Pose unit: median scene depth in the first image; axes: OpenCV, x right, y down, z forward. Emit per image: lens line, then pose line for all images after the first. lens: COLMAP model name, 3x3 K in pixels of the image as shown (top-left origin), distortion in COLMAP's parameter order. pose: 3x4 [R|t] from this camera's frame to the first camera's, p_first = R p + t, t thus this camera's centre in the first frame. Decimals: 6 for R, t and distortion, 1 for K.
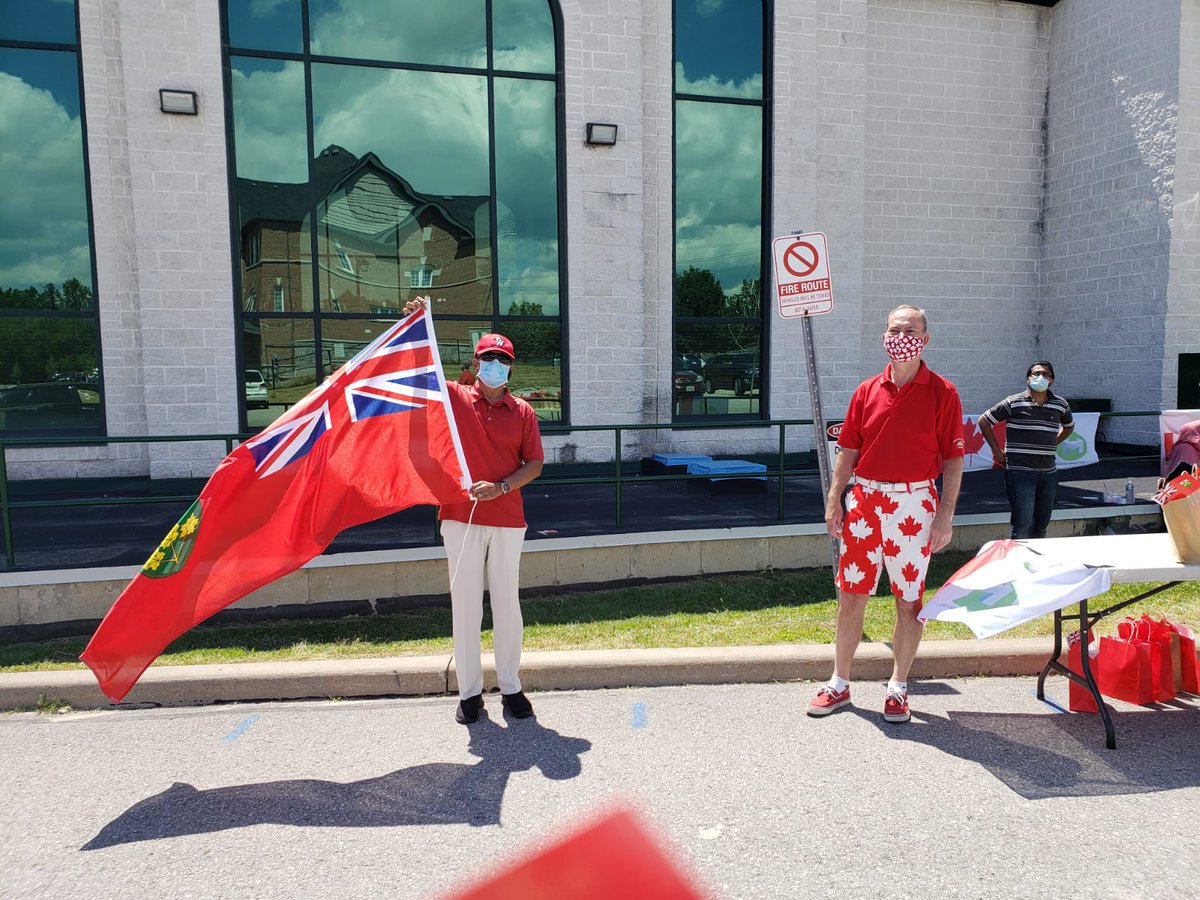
lens RADIAL K [[990.2, 0, 600.0], [0, 990.2, 450.0], [0, 0, 1]] dist [-0.000766, 0.015091]
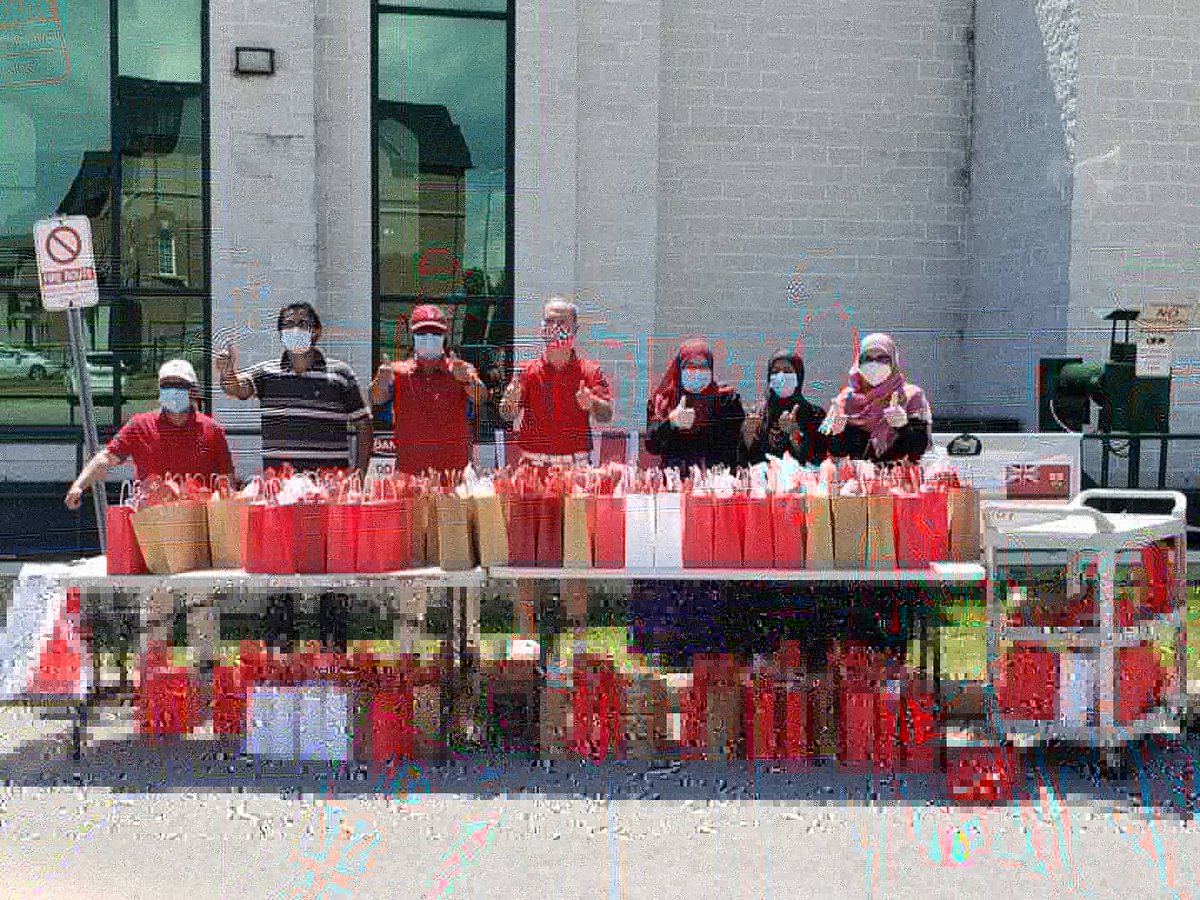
lens RADIAL K [[1531.3, 0, 600.0], [0, 1531.3, 450.0], [0, 0, 1]] dist [0.053367, 0.025653]
pose [[0.993316, 0.031866, -0.110944, 0.359085], [-0.034241, 0.999222, -0.019571, 0.002505], [0.110234, 0.023239, 0.993634, -0.146666]]
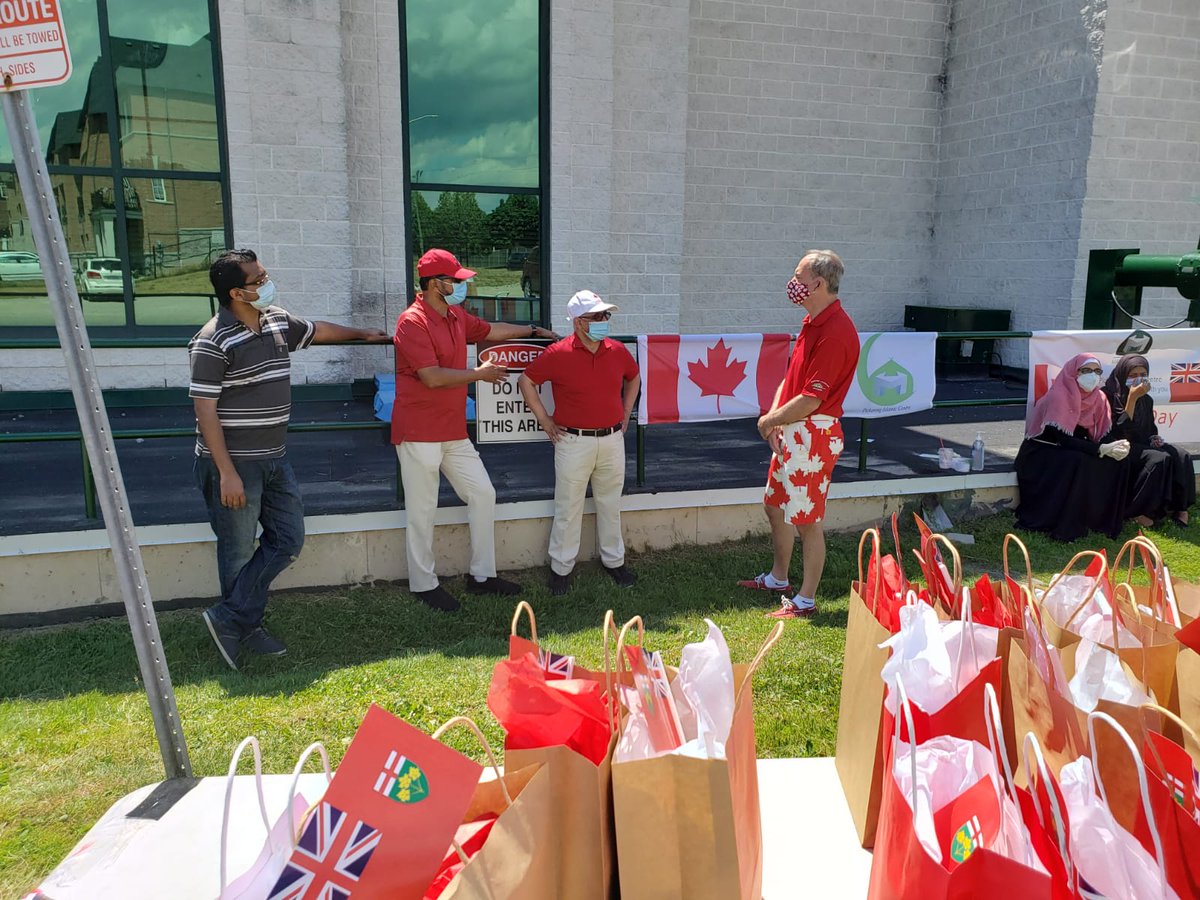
lens RADIAL K [[990.2, 0, 600.0], [0, 990.2, 450.0], [0, 0, 1]] dist [-0.000766, 0.015091]
pose [[0.999421, 0.018160, 0.028766, 0.185382], [-0.020969, 0.994711, 0.100555, -0.015030], [-0.026787, -0.101100, 0.994516, 0.244042]]
